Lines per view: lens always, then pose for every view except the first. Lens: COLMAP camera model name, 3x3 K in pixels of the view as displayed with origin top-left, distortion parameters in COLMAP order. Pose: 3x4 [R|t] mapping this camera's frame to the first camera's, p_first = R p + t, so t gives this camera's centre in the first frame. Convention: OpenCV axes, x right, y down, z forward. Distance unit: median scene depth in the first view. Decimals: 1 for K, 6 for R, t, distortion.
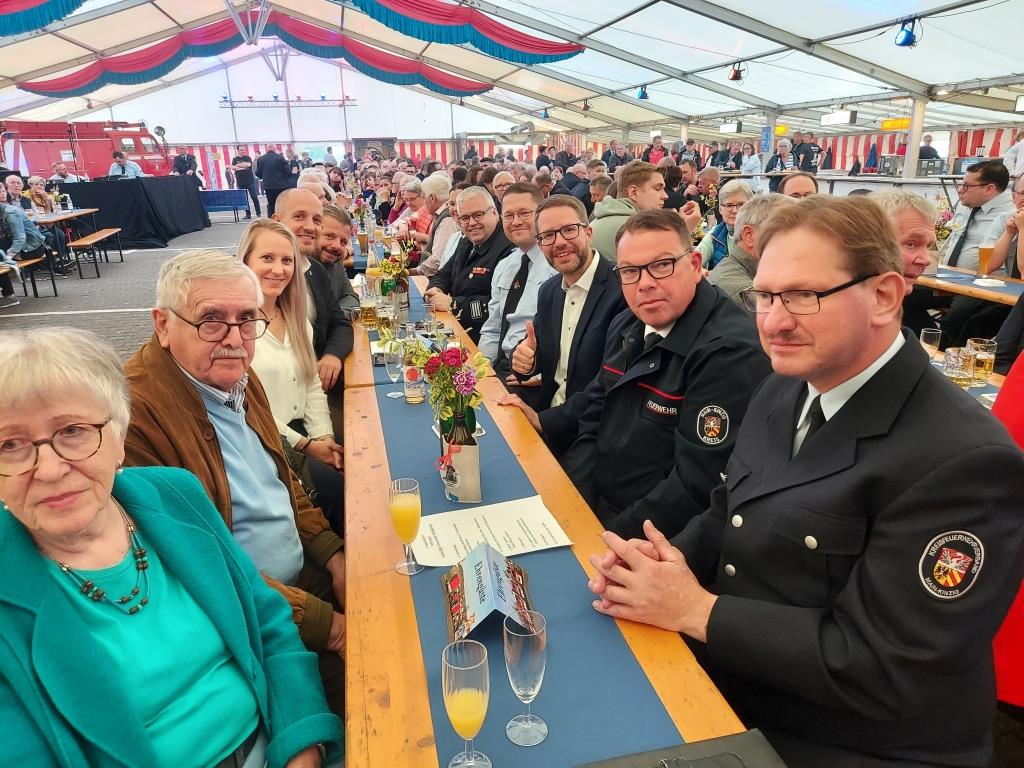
lens RADIAL K [[753.4, 0, 508.5], [0, 753.4, 389.2], [0, 0, 1]] dist [0.056974, -0.041333]
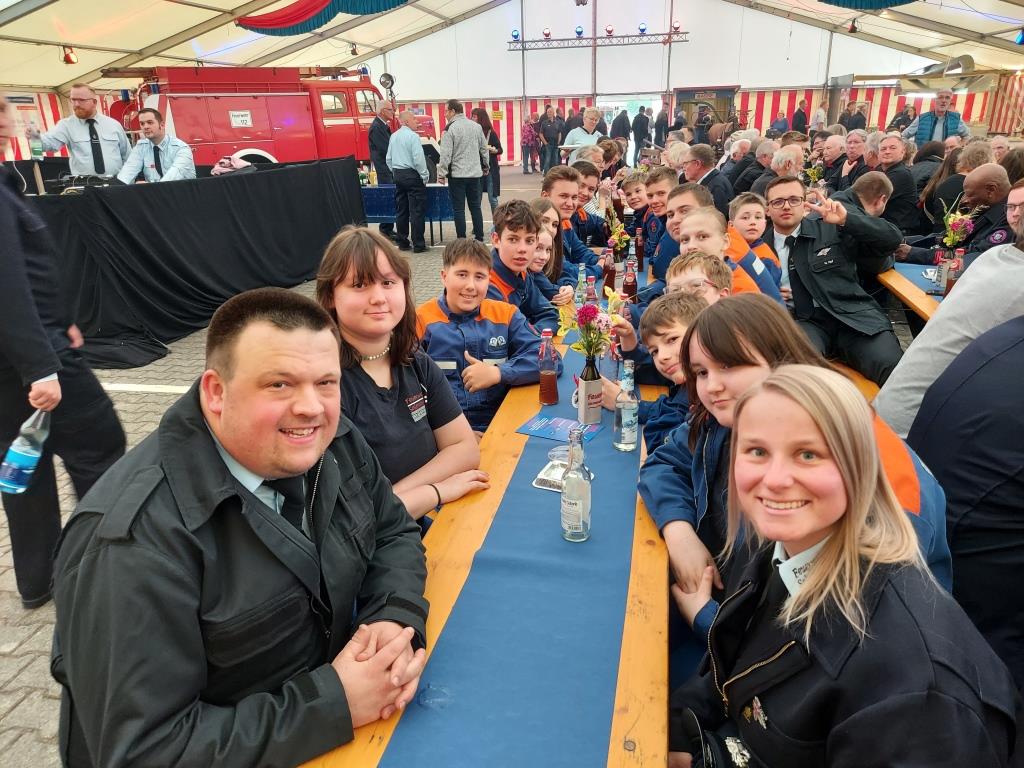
lens RADIAL K [[753.4, 0, 508.5], [0, 753.4, 389.2], [0, 0, 1]] dist [0.056974, -0.041333]
pose [[0.920048, 0.137558, -0.366865, -0.049312], [-0.117010, 0.990080, 0.077789, -0.089338], [0.373926, -0.028643, 0.927016, 0.275290]]
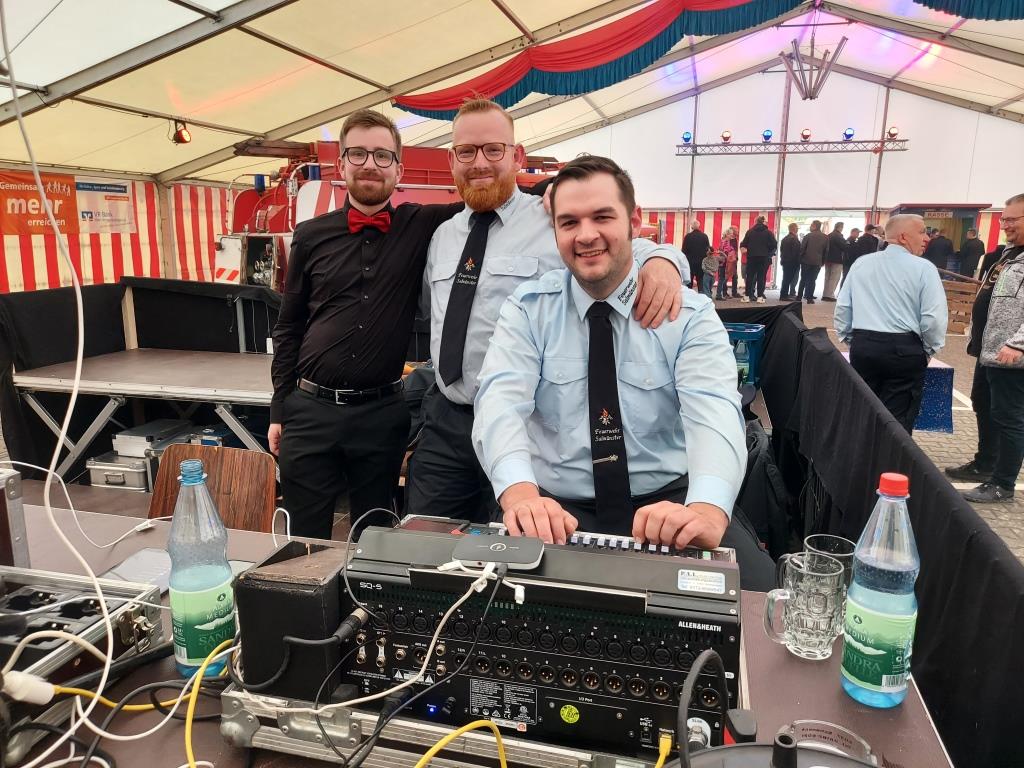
lens RADIAL K [[753.4, 0, 508.5], [0, 753.4, 389.2], [0, 0, 1]] dist [0.056974, -0.041333]
pose [[0.891201, 0.134493, -0.433211, -0.195551], [-0.171534, 0.984038, -0.047380, -0.116593], [0.419924, 0.116536, 0.900046, 0.377279]]
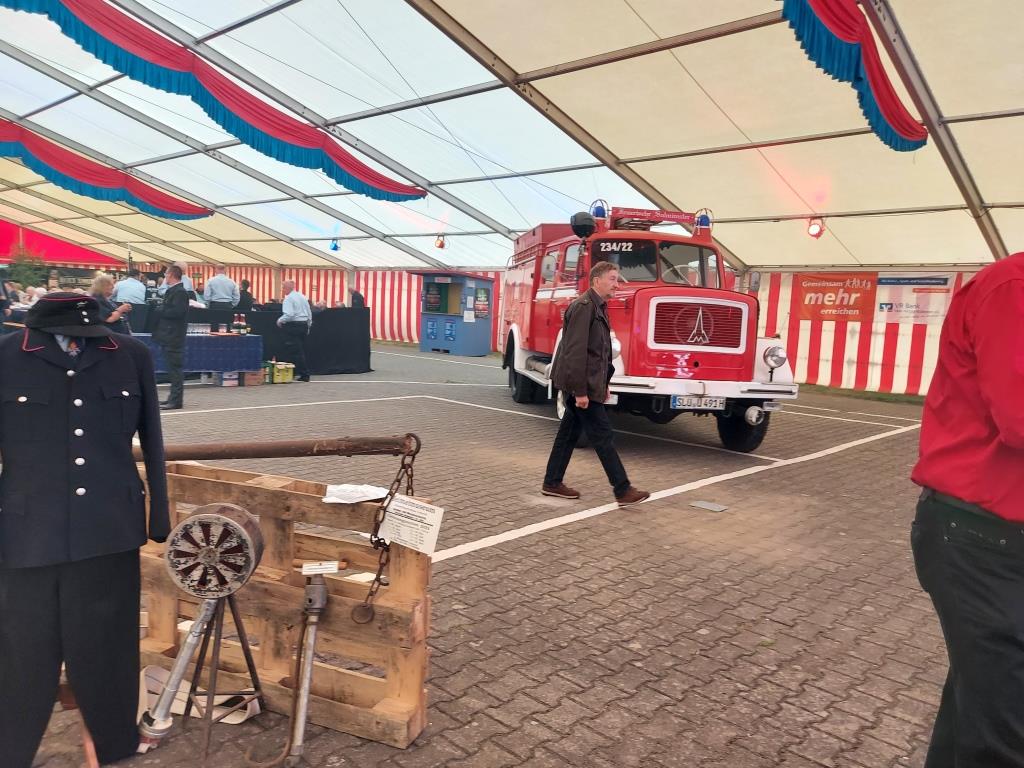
lens RADIAL K [[752.7, 0, 499.2], [0, 752.7, 385.6], [0, 0, 1]] dist [0.065075, -0.068280]
pose [[-0.827177, 0.060205, -0.558707, -0.145919], [-0.182732, 0.911392, 0.368747, -0.266695], [0.531402, 0.407113, -0.742881, 0.859471]]
